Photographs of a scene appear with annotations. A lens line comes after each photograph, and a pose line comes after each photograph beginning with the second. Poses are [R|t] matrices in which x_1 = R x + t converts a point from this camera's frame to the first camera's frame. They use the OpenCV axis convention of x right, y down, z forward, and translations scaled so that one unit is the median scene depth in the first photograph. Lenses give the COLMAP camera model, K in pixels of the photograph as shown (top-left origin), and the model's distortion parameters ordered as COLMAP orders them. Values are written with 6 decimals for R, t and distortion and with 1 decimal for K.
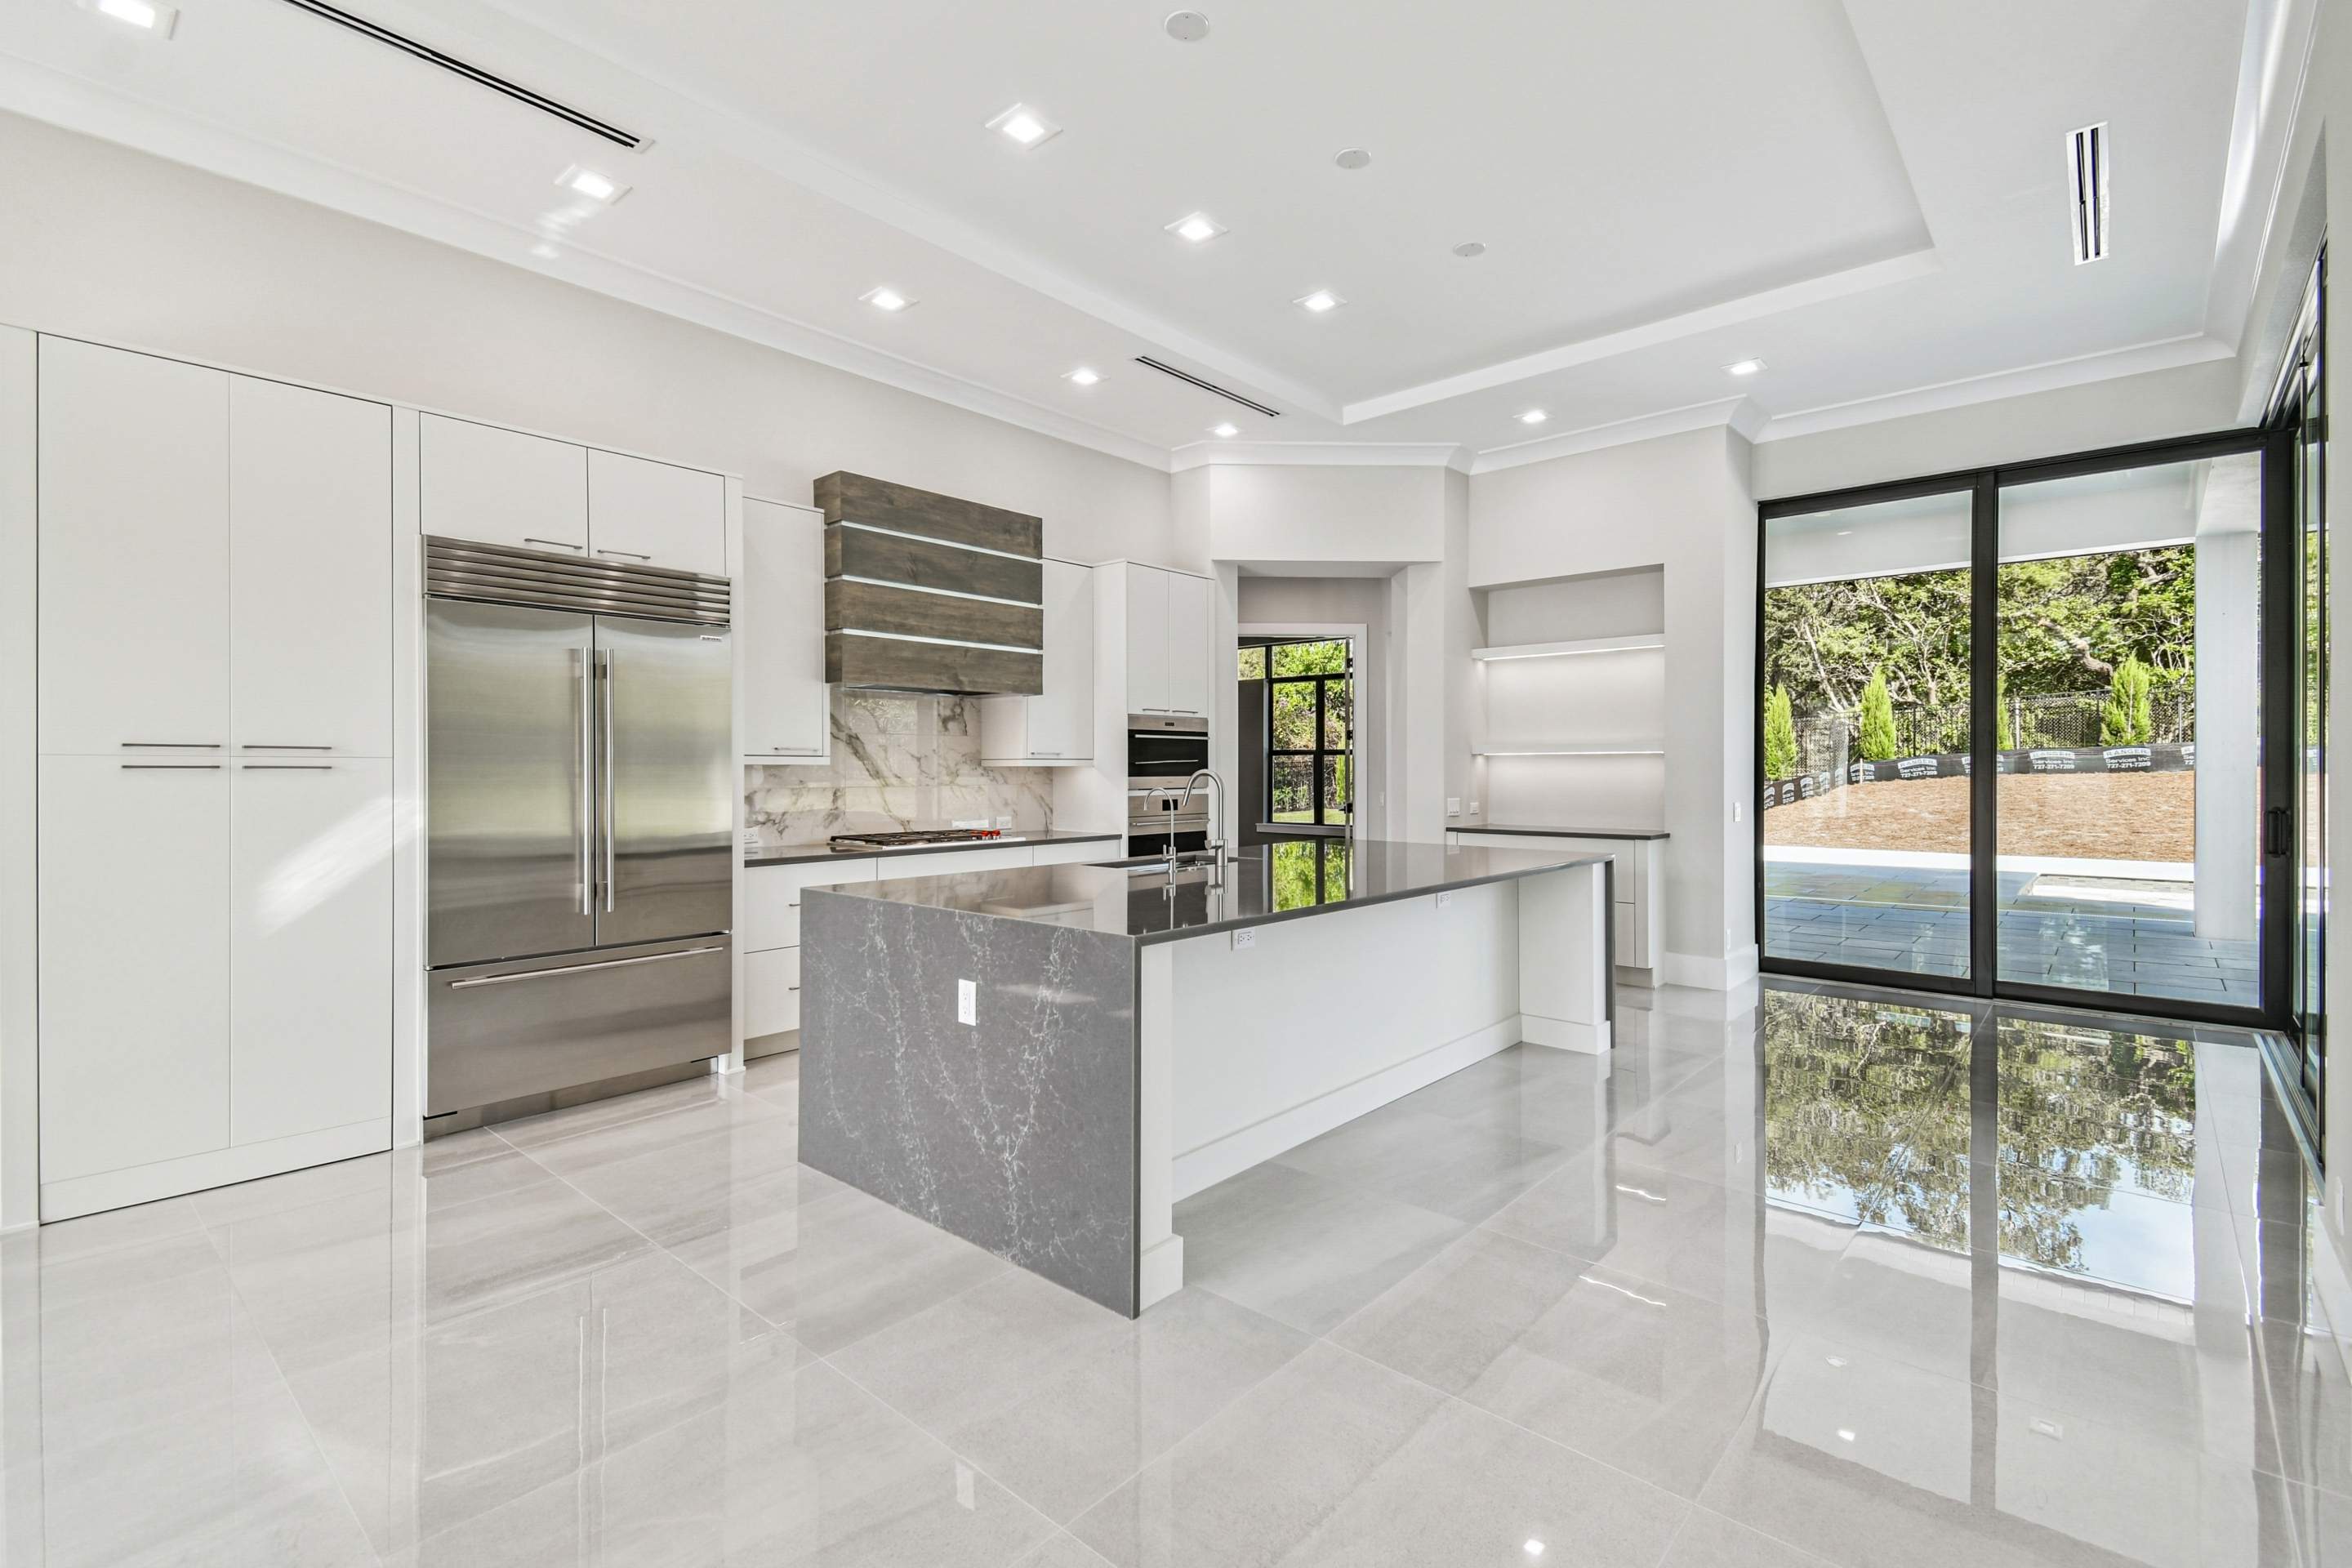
lens RADIAL K [[1051.9, 0, 1180.7], [0, 1051.9, 772.0], [0, 0, 1]] dist [0.053160, -0.026882]
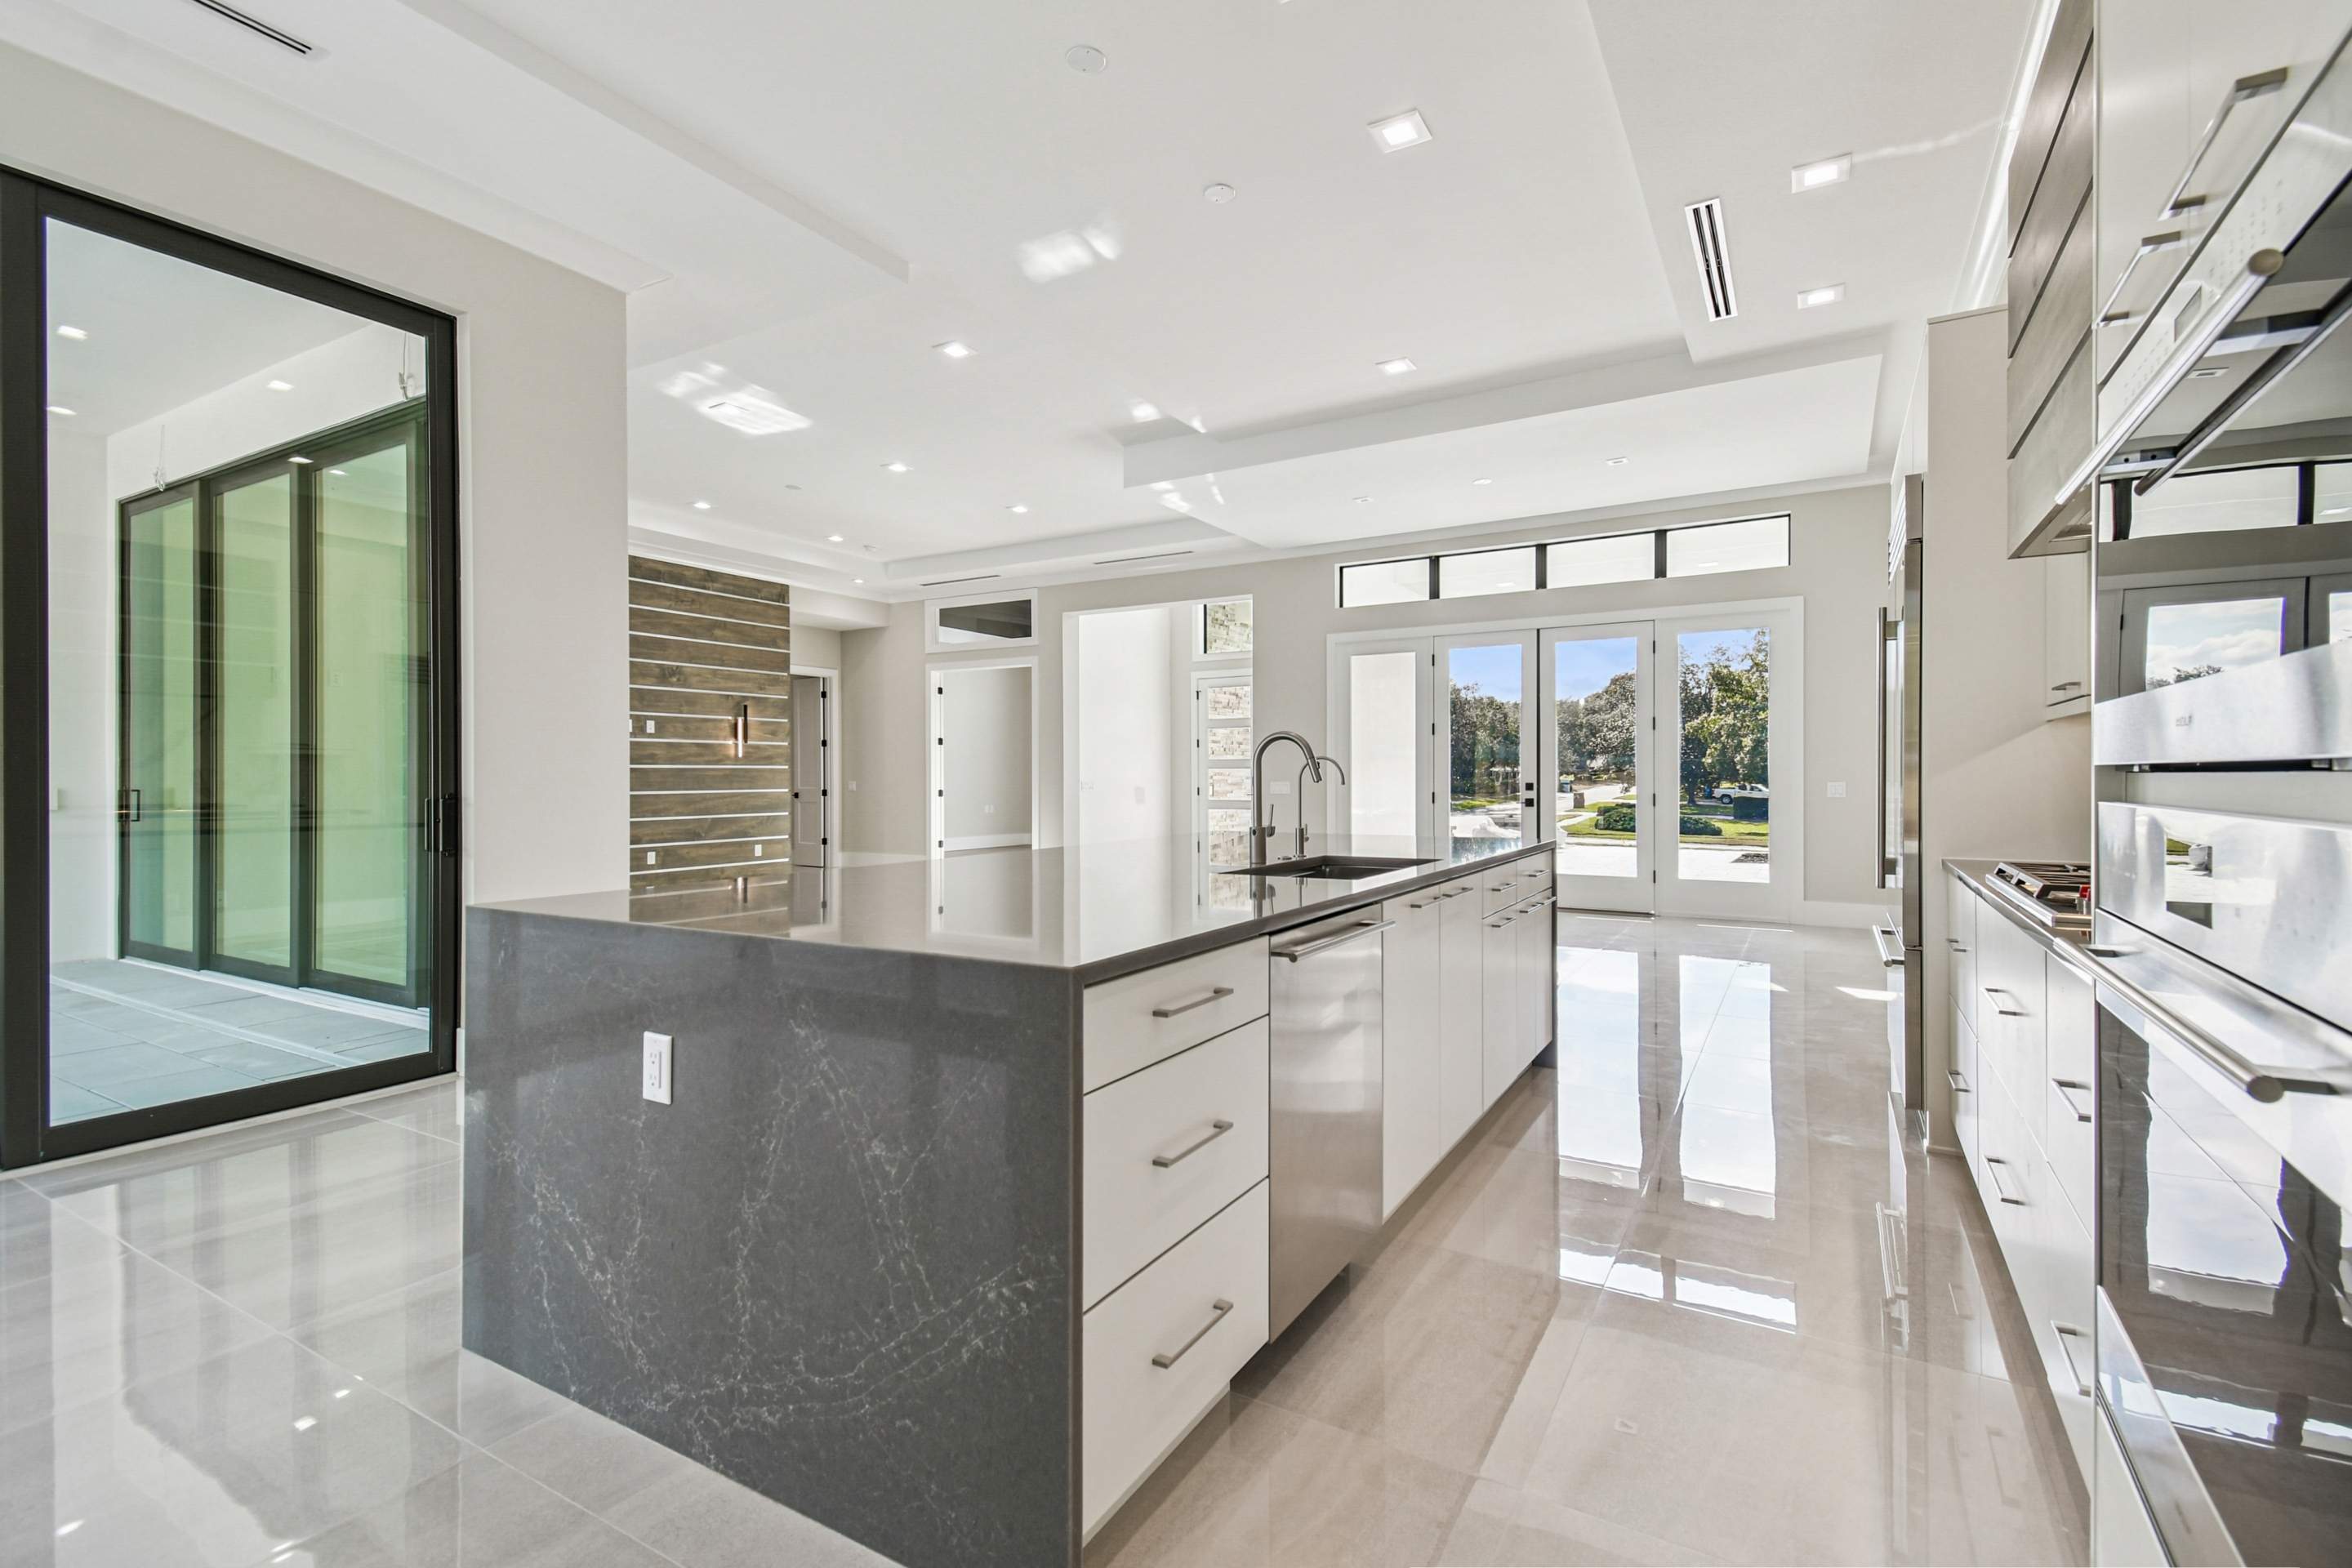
lens RADIAL K [[1058.6, 0, 1183.1], [0, 1058.6, 777.6], [0, 0, 1]] dist [0.058336, -0.026907]
pose [[-0.981865, 0.002360, -0.189567, 0.162679], [0.001313, 0.999983, 0.005649, 0.017969], [0.189577, 0.005298, -0.981852, 1.210783]]
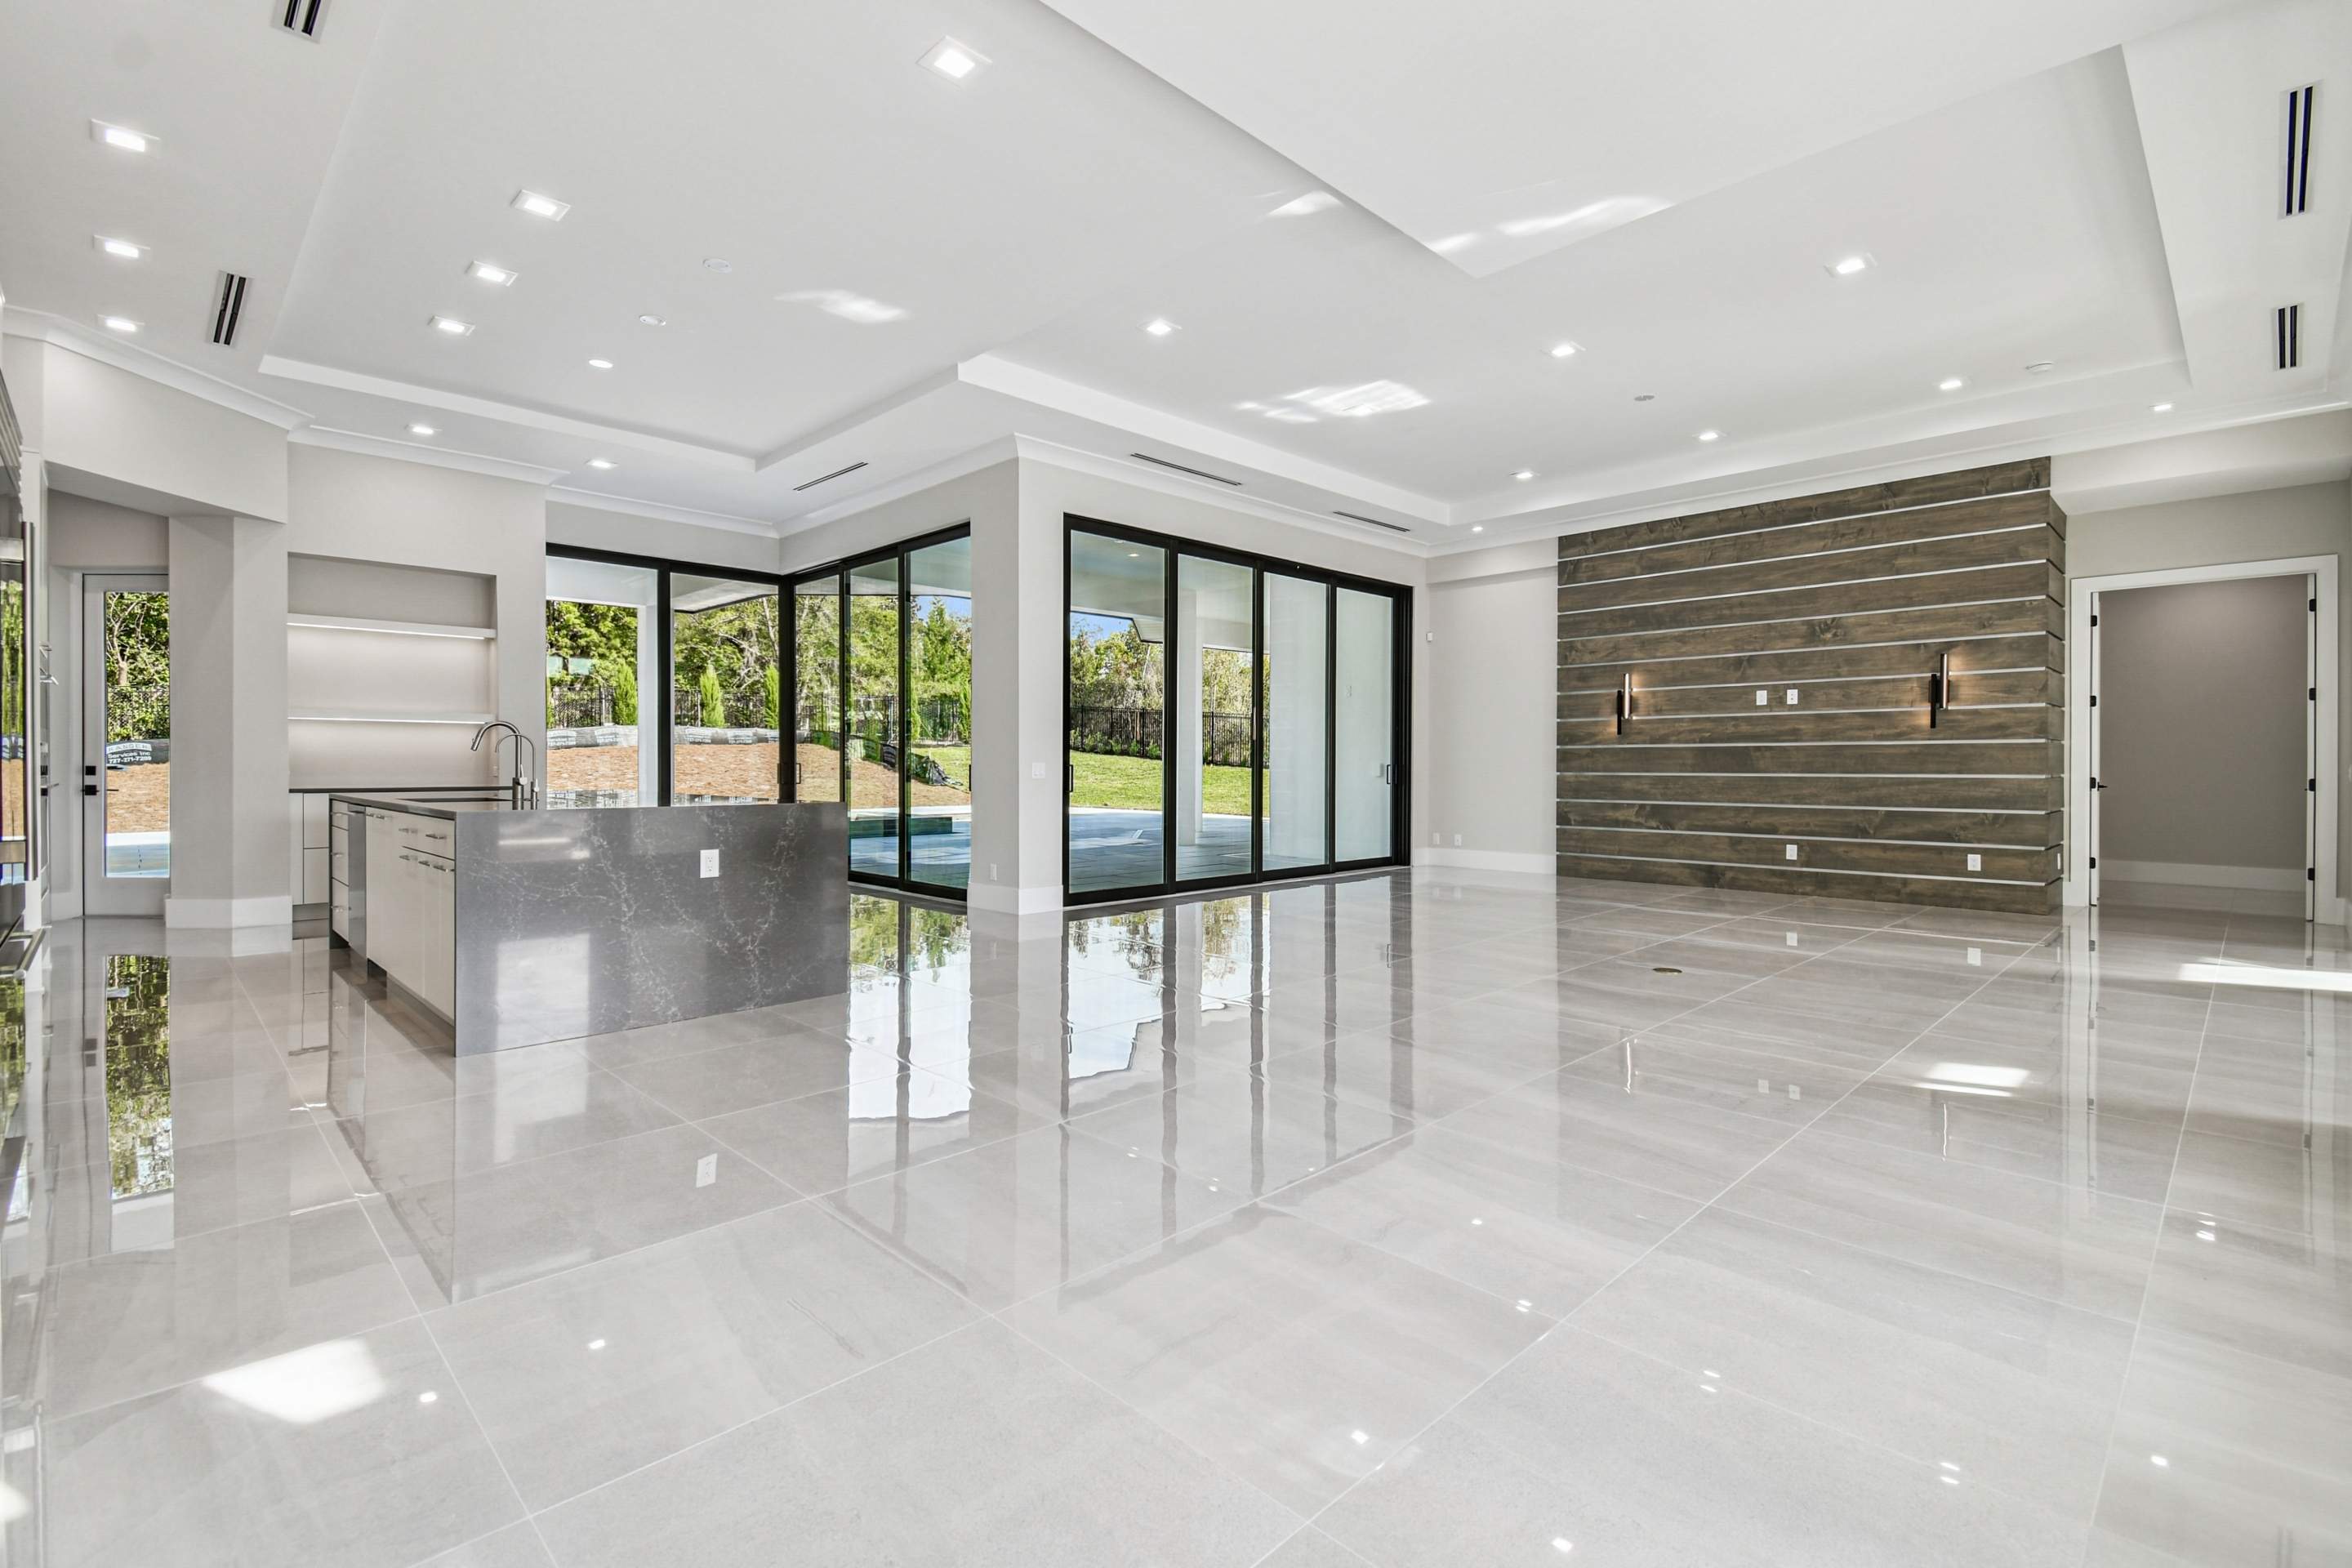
lens RADIAL K [[1051.9, 0, 1180.7], [0, 1051.9, 772.0], [0, 0, 1]] dist [0.053160, -0.026882]
pose [[0.067538, -0.006613, 0.997695, -0.820553], [0.001978, 0.999977, 0.006494, 0.035486], [-0.997715, 0.001535, 0.067550, 0.096475]]
